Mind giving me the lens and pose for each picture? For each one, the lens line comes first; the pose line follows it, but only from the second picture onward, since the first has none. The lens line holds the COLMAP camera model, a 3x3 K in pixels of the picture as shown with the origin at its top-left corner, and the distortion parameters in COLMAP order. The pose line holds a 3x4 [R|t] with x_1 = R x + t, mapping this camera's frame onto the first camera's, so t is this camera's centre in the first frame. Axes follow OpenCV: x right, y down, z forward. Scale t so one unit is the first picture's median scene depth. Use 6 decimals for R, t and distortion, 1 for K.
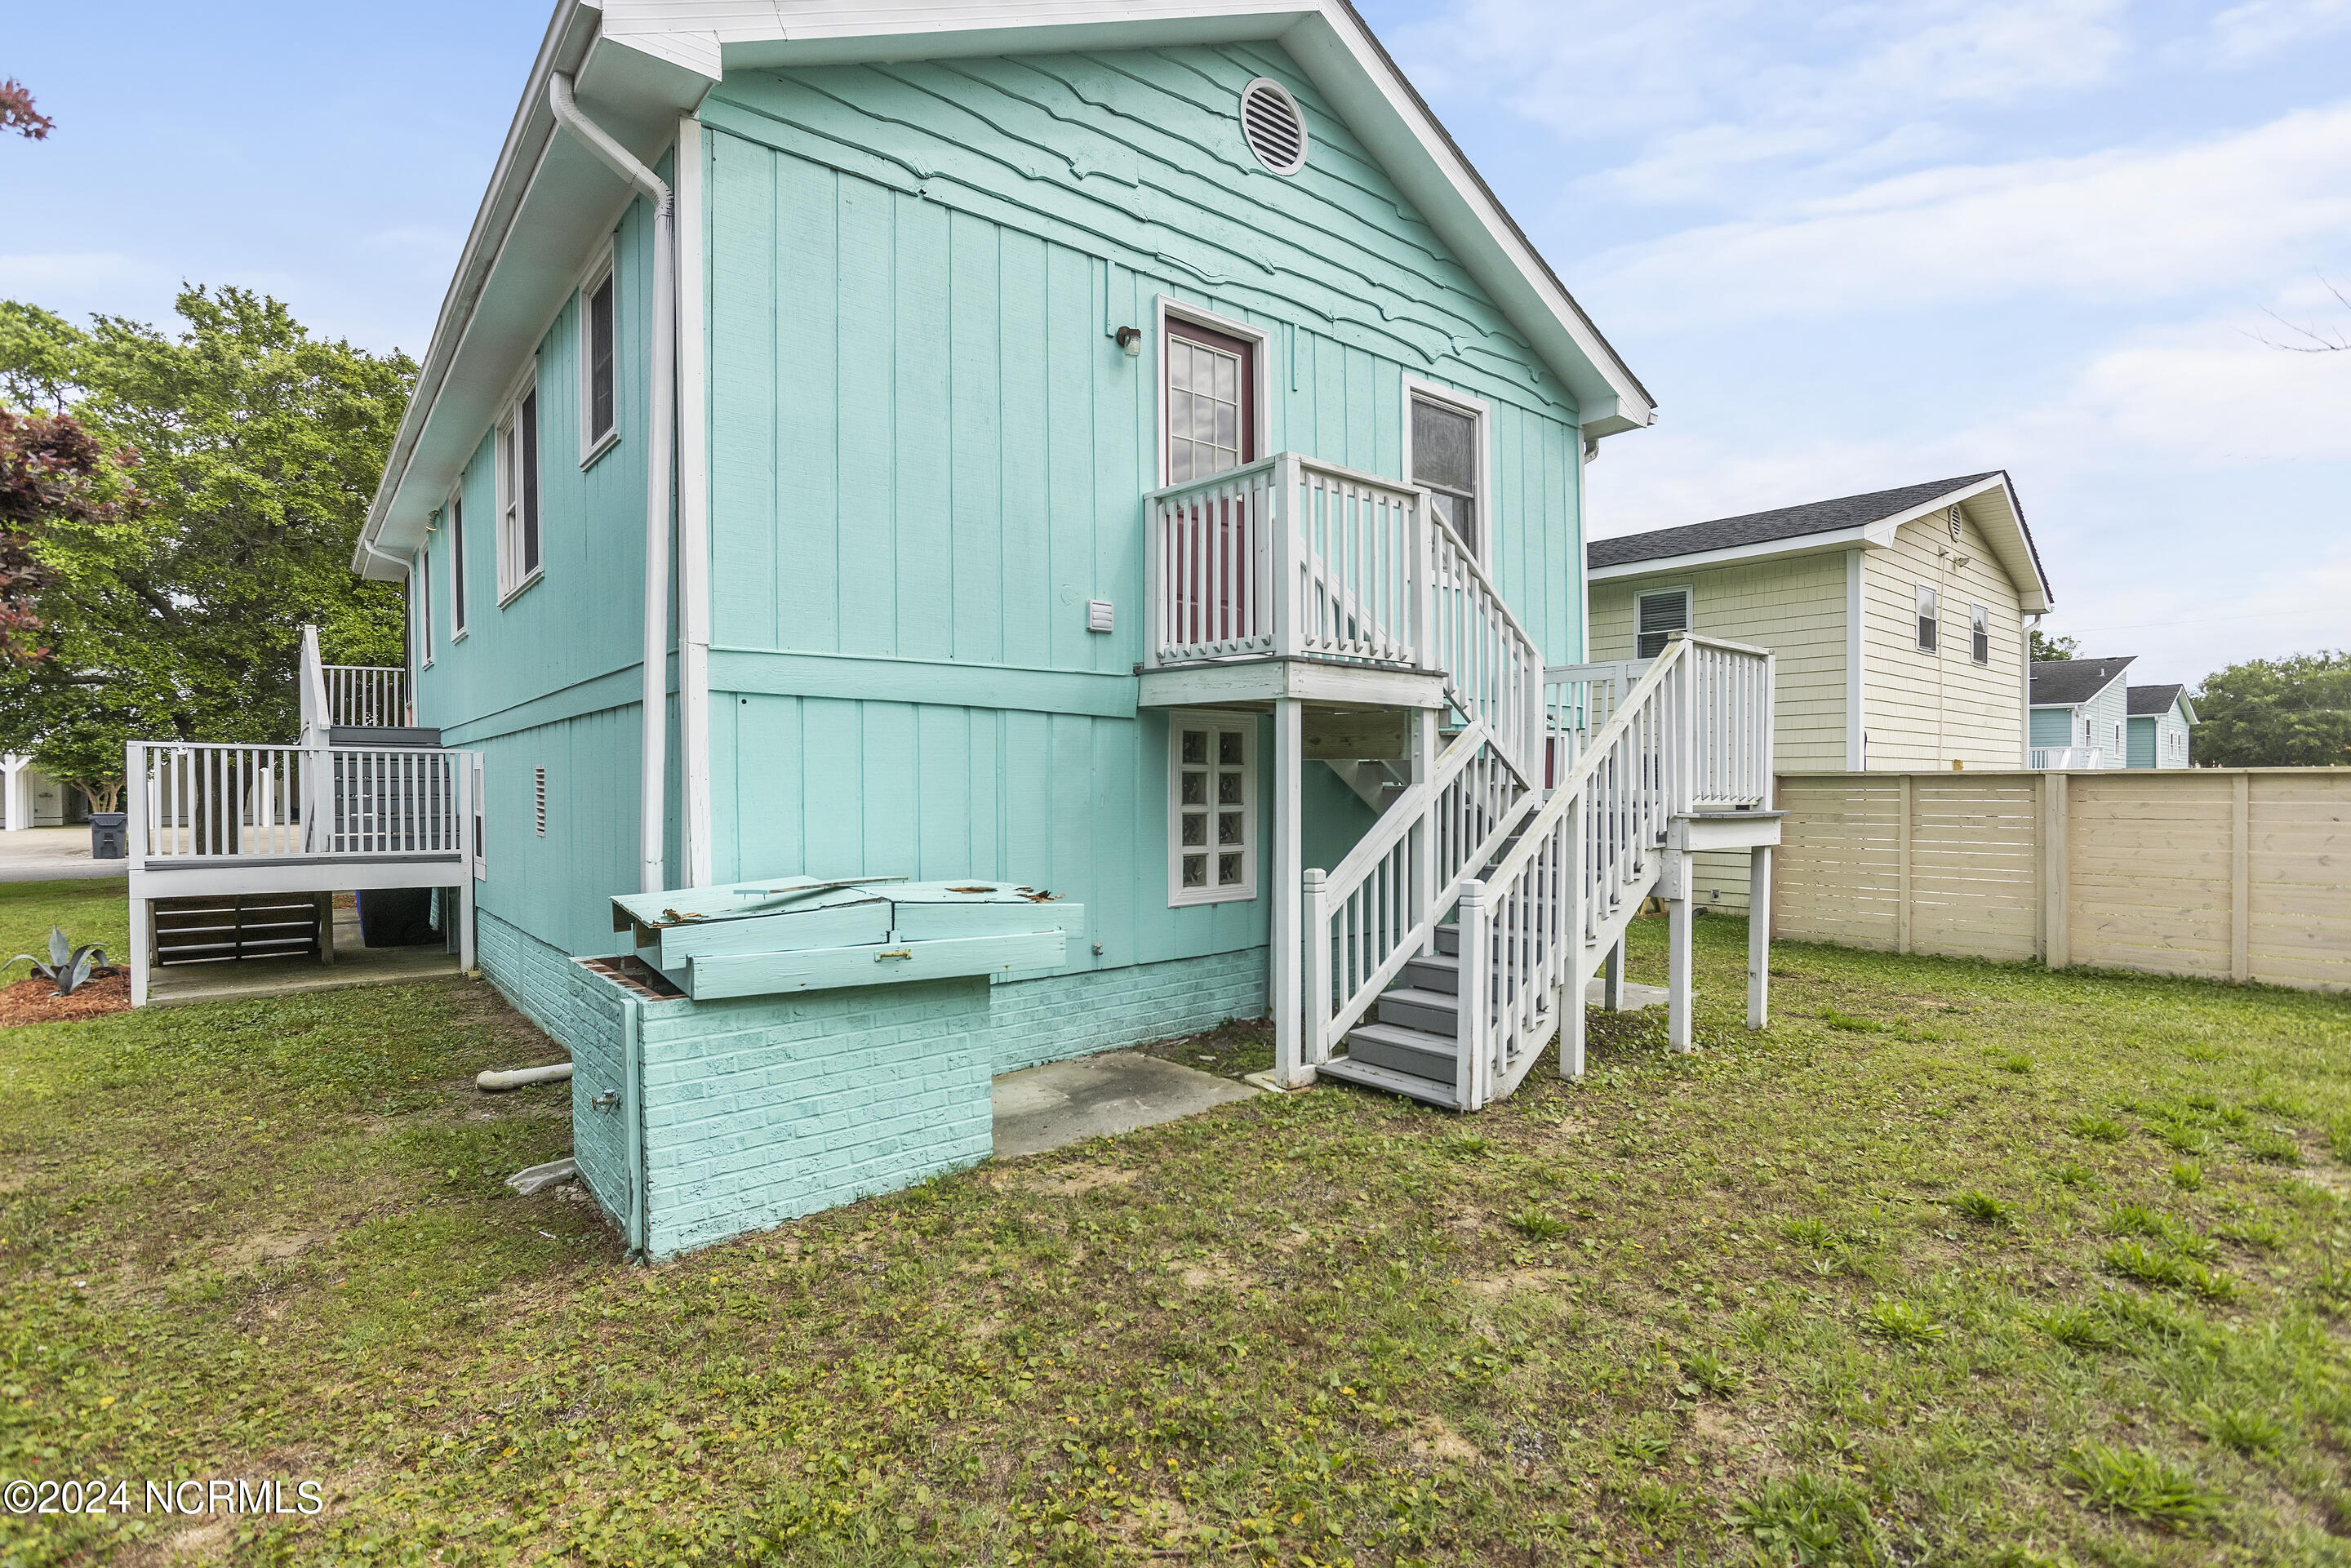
lens RADIAL K [[1132.5, 0, 1185.9], [0, 1132.5, 797.7], [0, 0, 1]] dist [-0.041084, 0.019142]
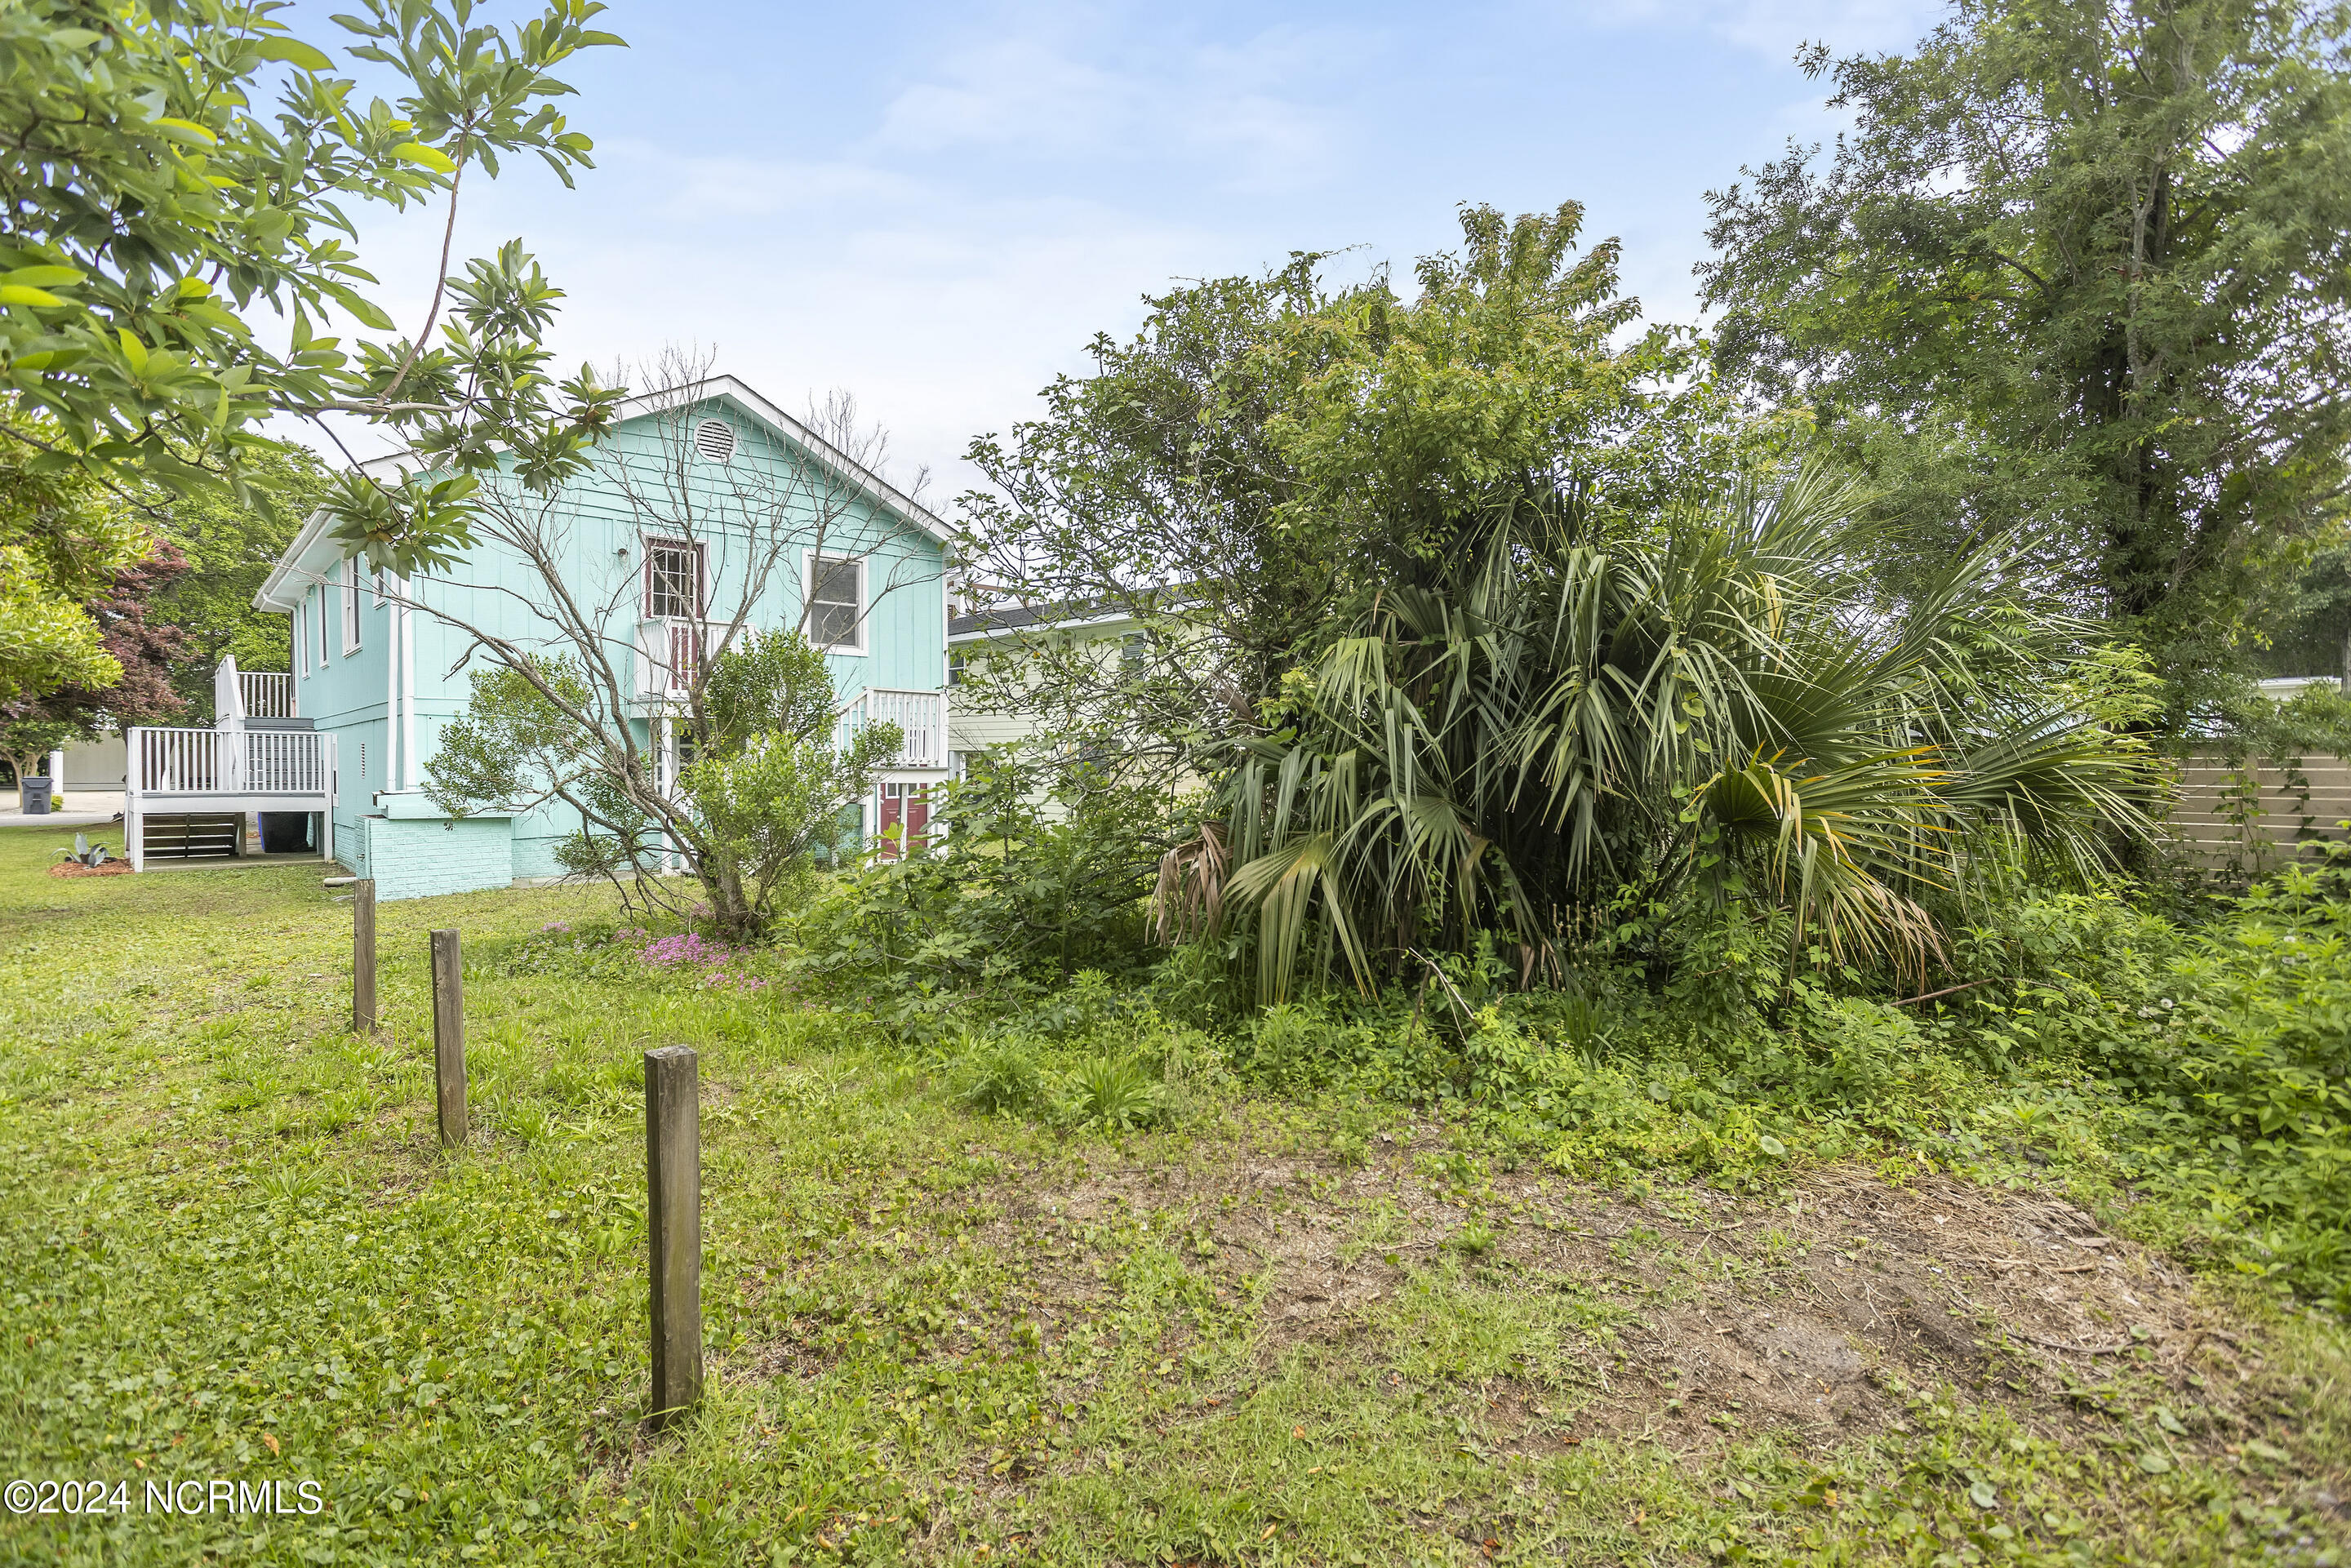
lens RADIAL K [[1132.5, 0, 1165.4], [0, 1132.5, 768.5], [0, 0, 1]] dist [-0.041084, 0.019142]
pose [[0.998386, -0.000026, 0.056788, 0.491676], [0.000054, 1.000000, -0.000487, 0.012135], [-0.056788, 0.000490, 0.998386, -0.707159]]
